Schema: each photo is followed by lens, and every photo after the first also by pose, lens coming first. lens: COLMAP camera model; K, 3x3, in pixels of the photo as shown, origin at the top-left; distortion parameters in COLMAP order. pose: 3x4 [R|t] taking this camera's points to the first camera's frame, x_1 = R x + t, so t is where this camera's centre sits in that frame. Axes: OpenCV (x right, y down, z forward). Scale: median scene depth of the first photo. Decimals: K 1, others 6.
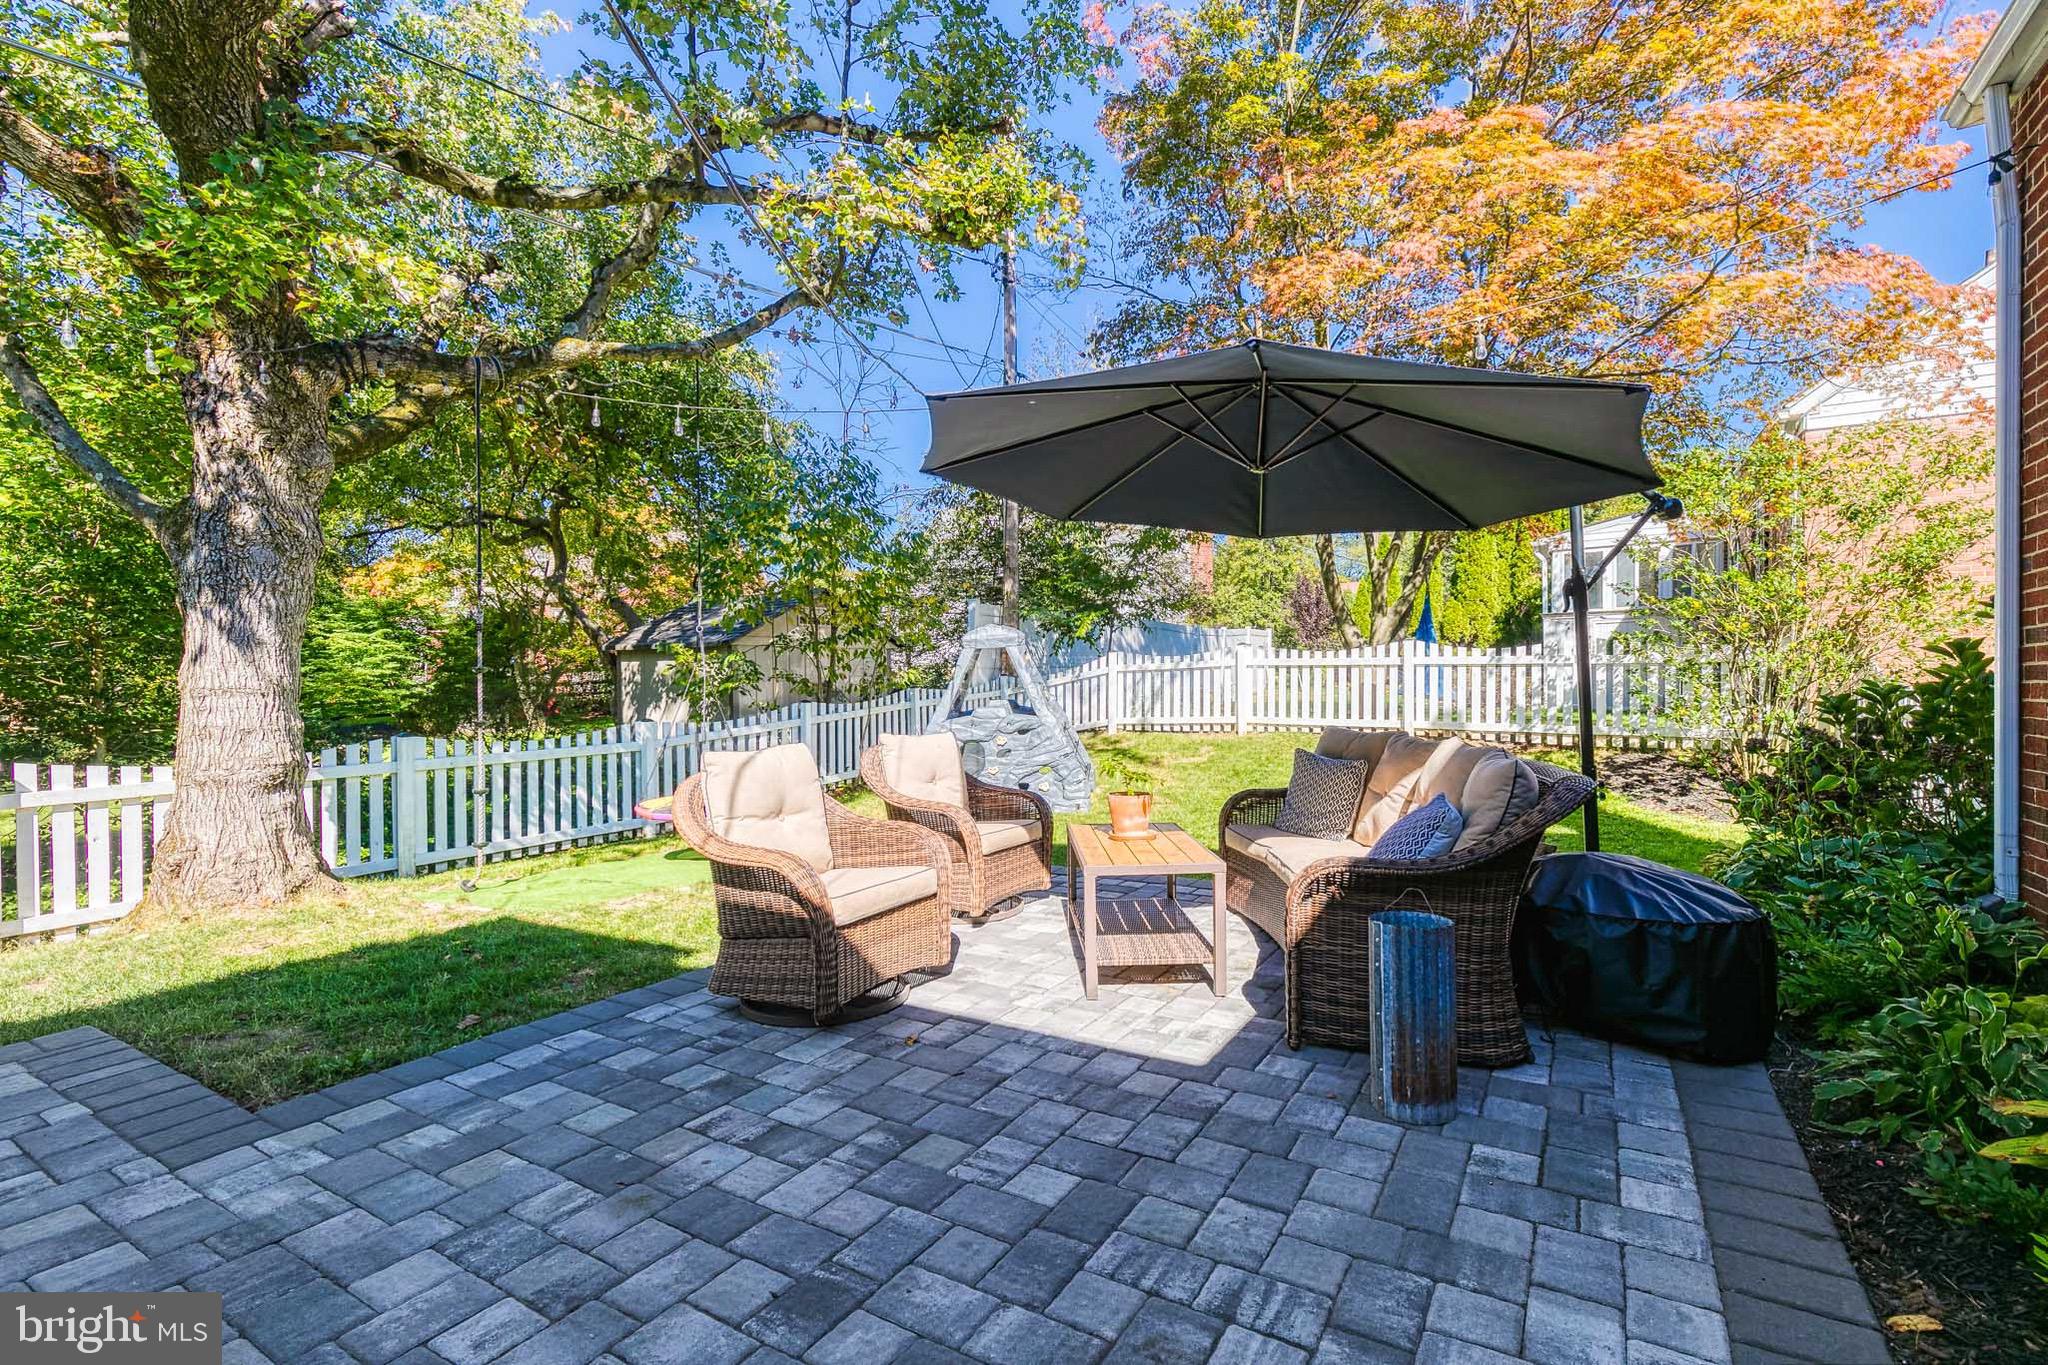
lens RADIAL K [[921.2, 0, 1040.7], [0, 921.2, 685.0], [0, 0, 1]] dist [0.010610, 0.000217]
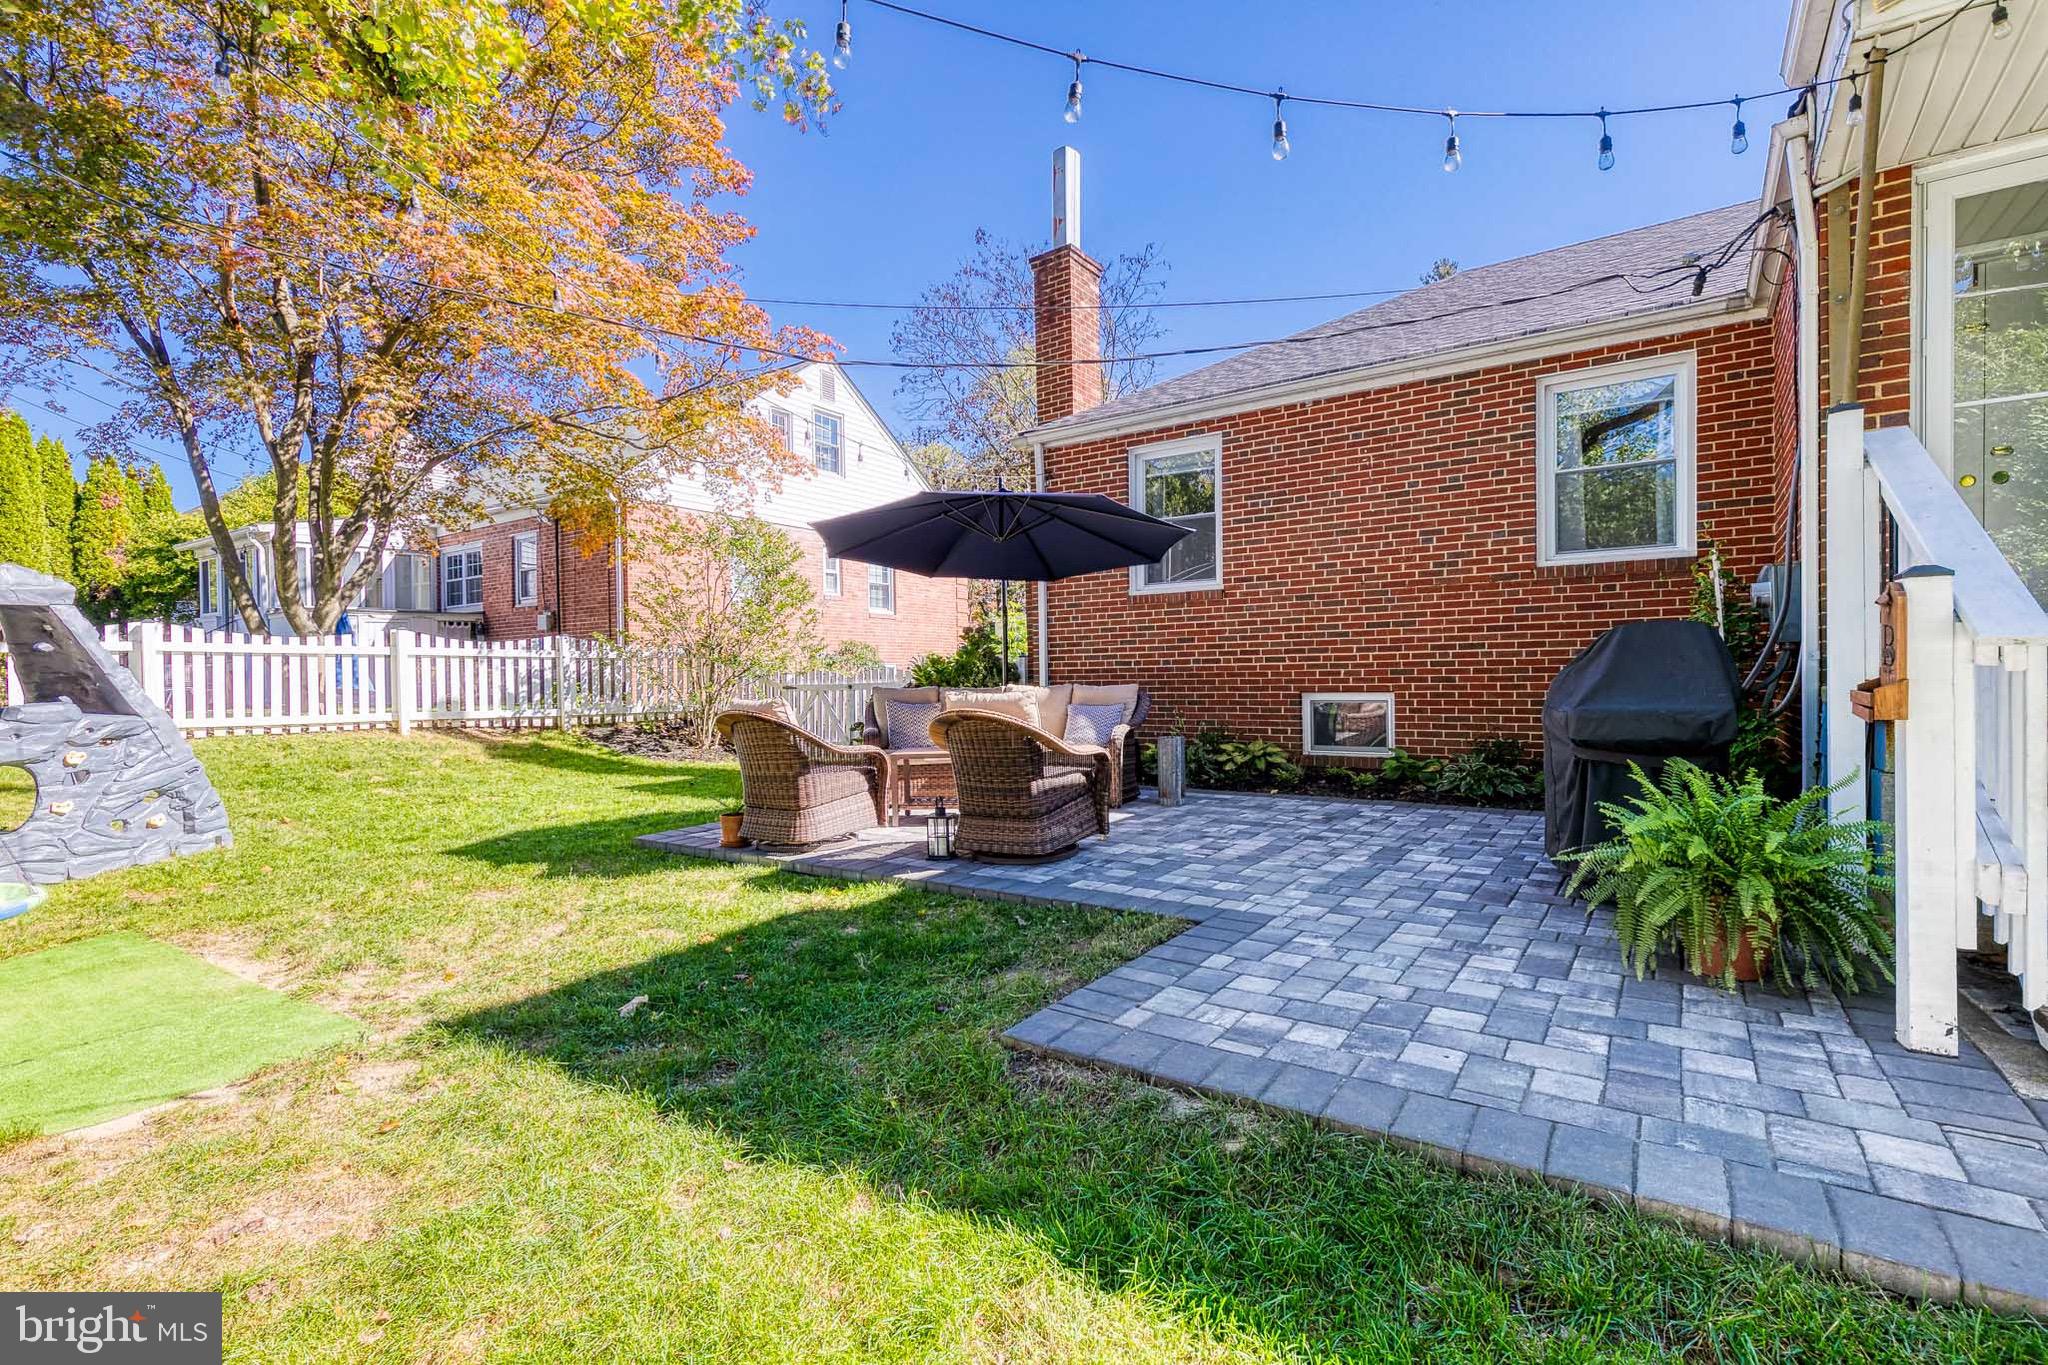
lens RADIAL K [[921.2, 0, 1039.3], [0, 921.2, 683.0], [0, 0, 1]] dist [0.010610, 0.000217]
pose [[0.059062, -0.002564, 0.998251, -0.572089], [0.017406, 0.999847, 0.001538, 0.018876], [-0.998103, 0.017285, 0.059097, 0.288903]]
